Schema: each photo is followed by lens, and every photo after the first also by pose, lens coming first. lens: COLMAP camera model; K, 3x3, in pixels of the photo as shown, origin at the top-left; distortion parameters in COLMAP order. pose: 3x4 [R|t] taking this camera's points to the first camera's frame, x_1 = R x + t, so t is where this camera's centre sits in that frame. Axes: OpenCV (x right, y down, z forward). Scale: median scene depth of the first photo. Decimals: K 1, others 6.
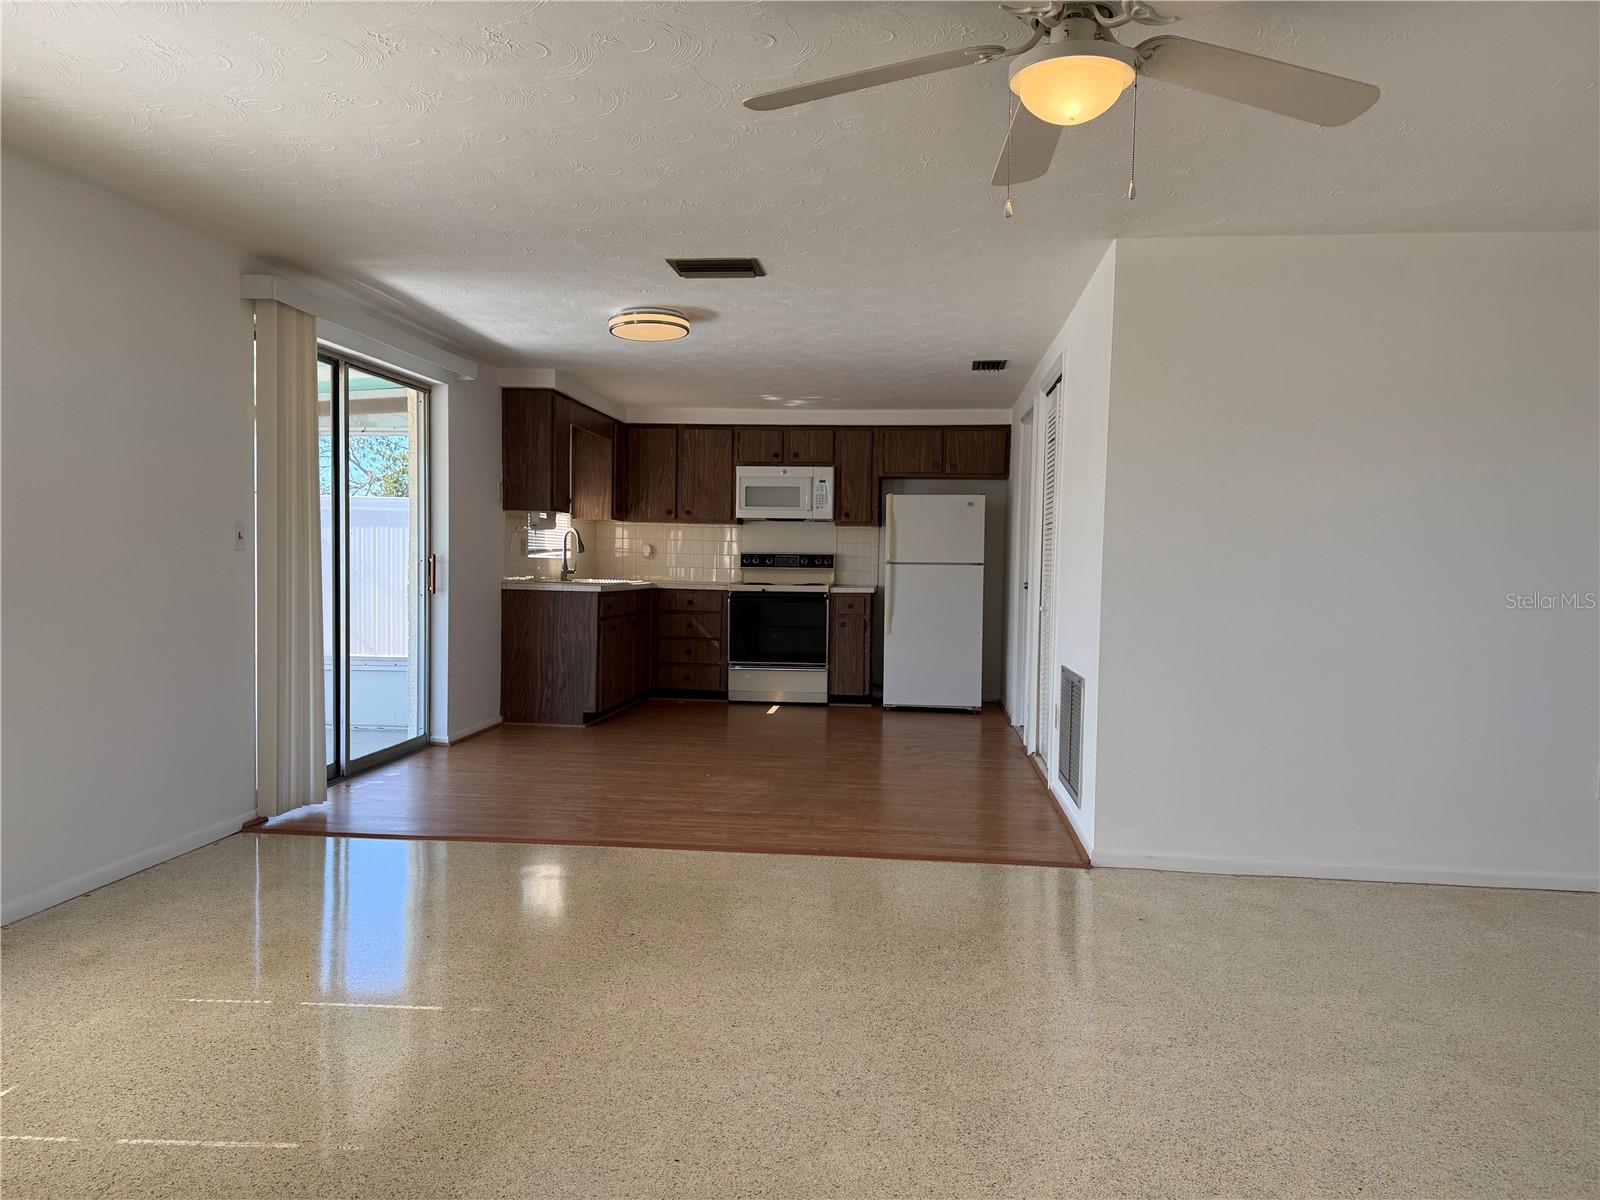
lens RADIAL K [[1107.4, 0, 792.9], [0, 1107.4, 610.9], [0, 0, 1]] dist [0.072660, -0.000490]
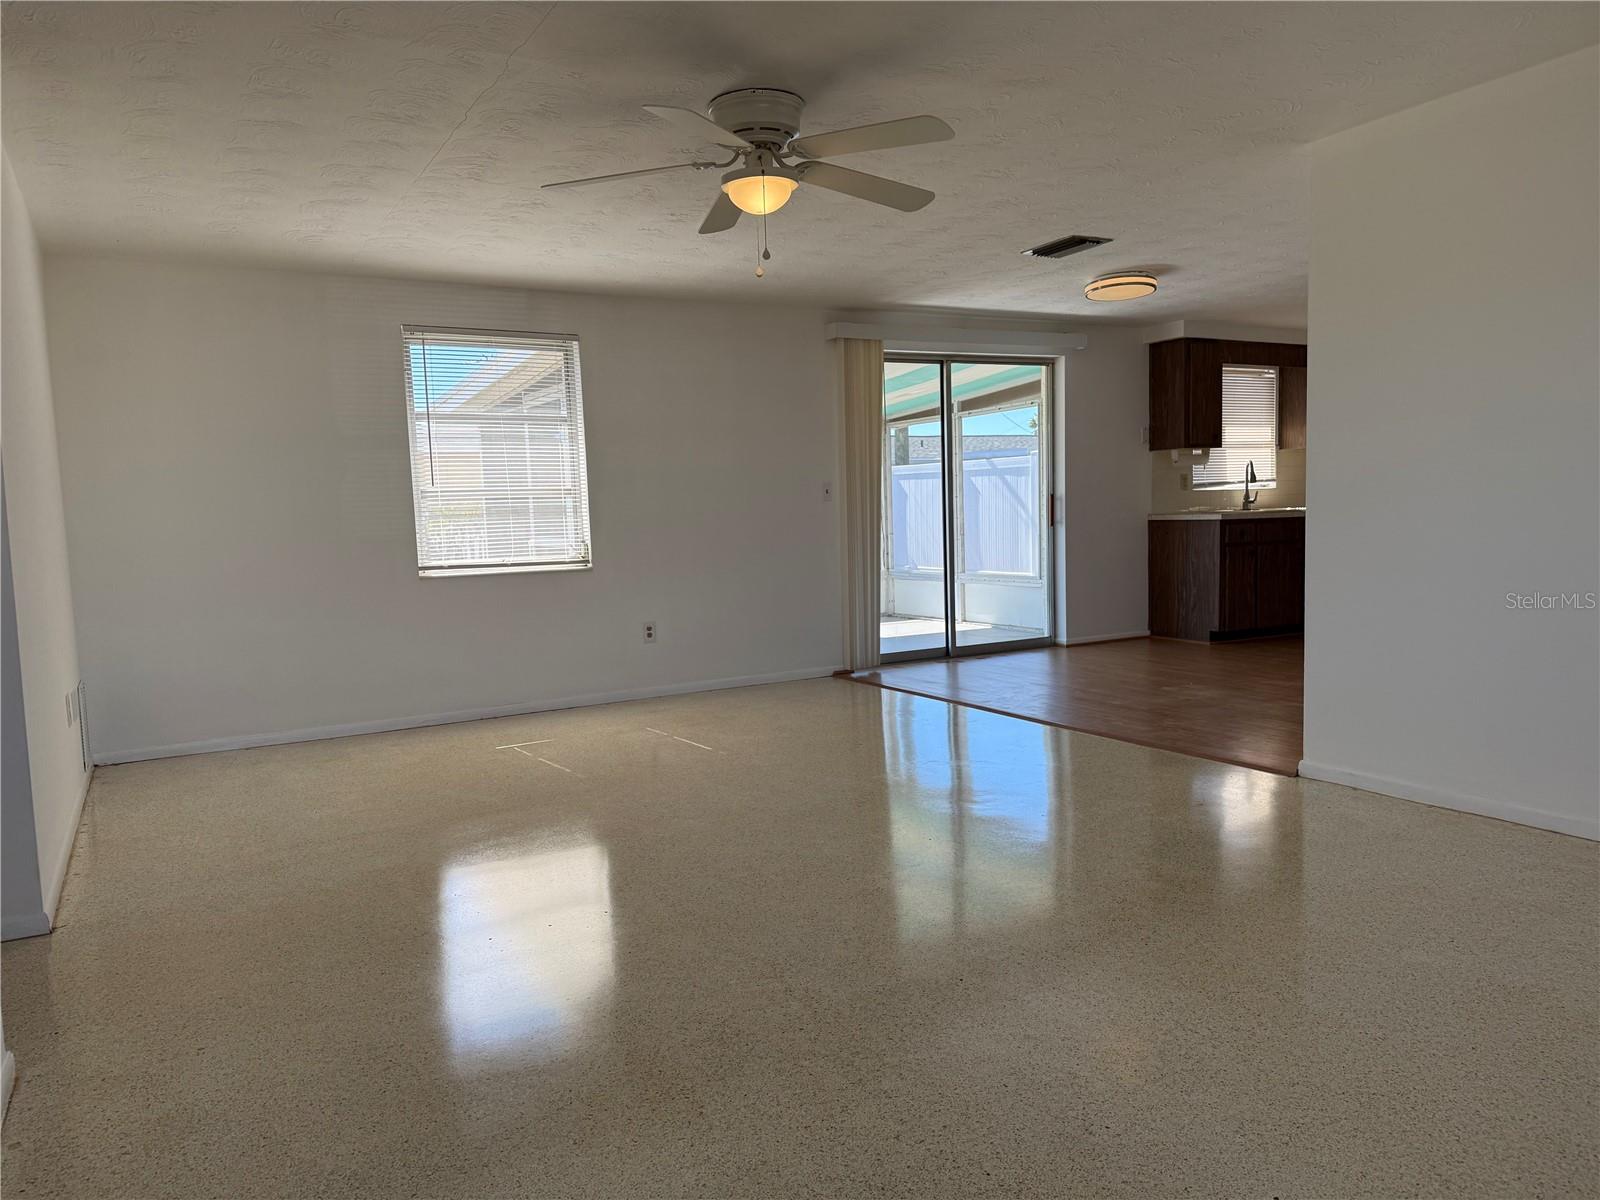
lens RADIAL K [[1107.4, 0, 798.7], [0, 1107.4, 592.5], [0, 0, 1]] dist [0.072660, -0.000490]
pose [[0.600659, 0.025130, -0.799110, 0.382702], [0.005487, 0.999353, 0.035551, 0.010716], [0.799487, -0.025739, 0.600132, 0.012397]]
